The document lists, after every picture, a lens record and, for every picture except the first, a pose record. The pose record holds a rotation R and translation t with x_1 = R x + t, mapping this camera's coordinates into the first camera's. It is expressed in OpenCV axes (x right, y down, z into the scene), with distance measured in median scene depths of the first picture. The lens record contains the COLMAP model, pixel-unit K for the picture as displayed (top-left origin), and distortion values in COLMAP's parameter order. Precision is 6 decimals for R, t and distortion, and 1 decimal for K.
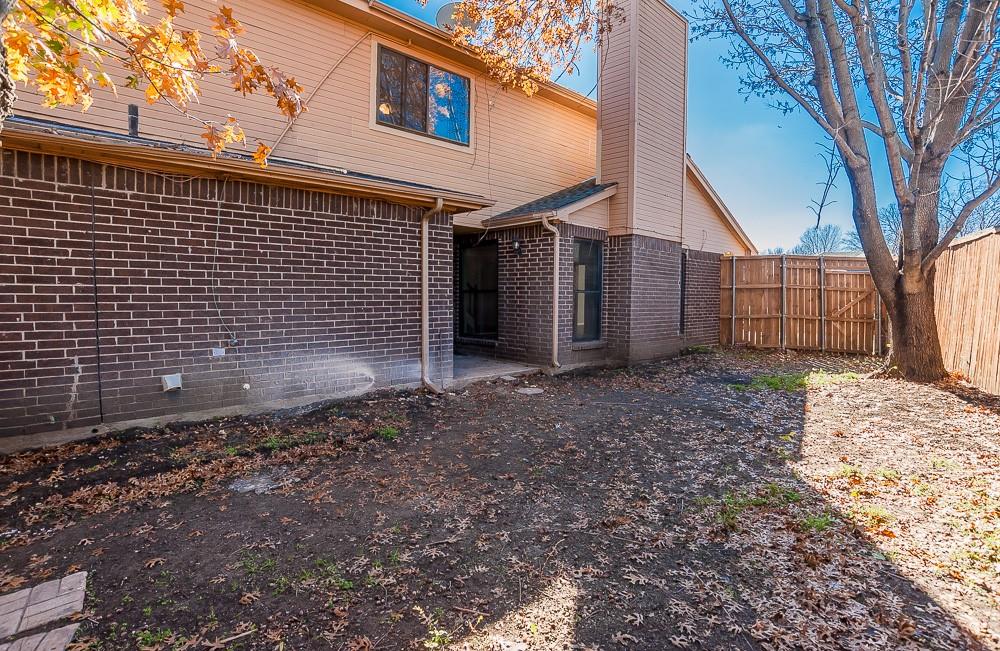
lens RADIAL K [[503.5, 0, 459.3], [0, 503.5, 327.7], [0, 0, 1]] dist [-0.051735, 0.017477]
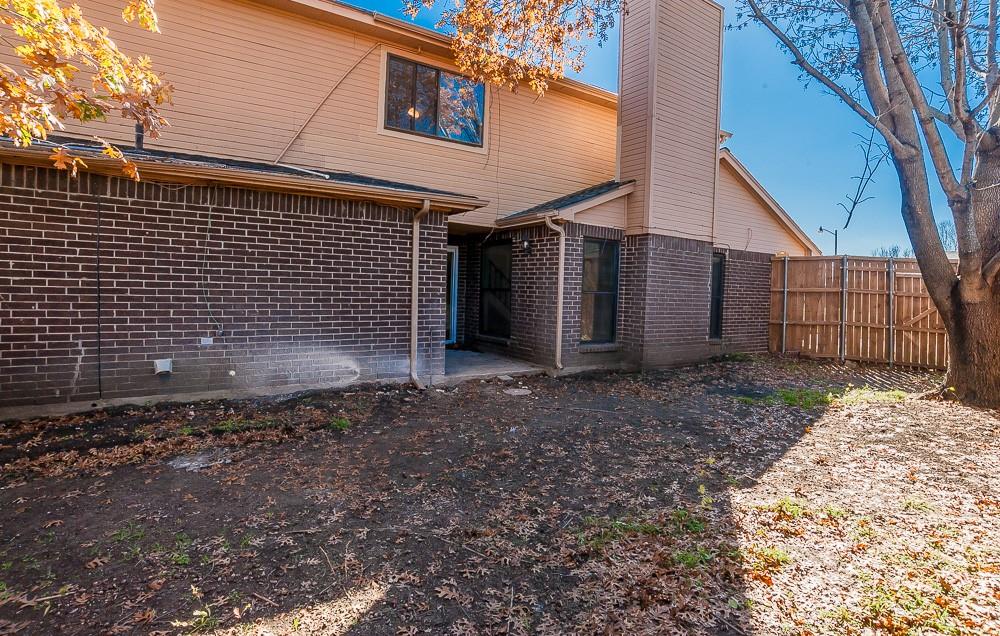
lens RADIAL K [[500.5, 0, 494.8], [0, 500.5, 310.5], [0, 0, 1]] dist [-0.038217, 0.004704]
pose [[0.984857, 0.028594, -0.170993, 0.311918], [-0.032031, 0.999336, -0.017372, -0.019138], [0.170382, 0.022586, 0.985119, 0.019205]]
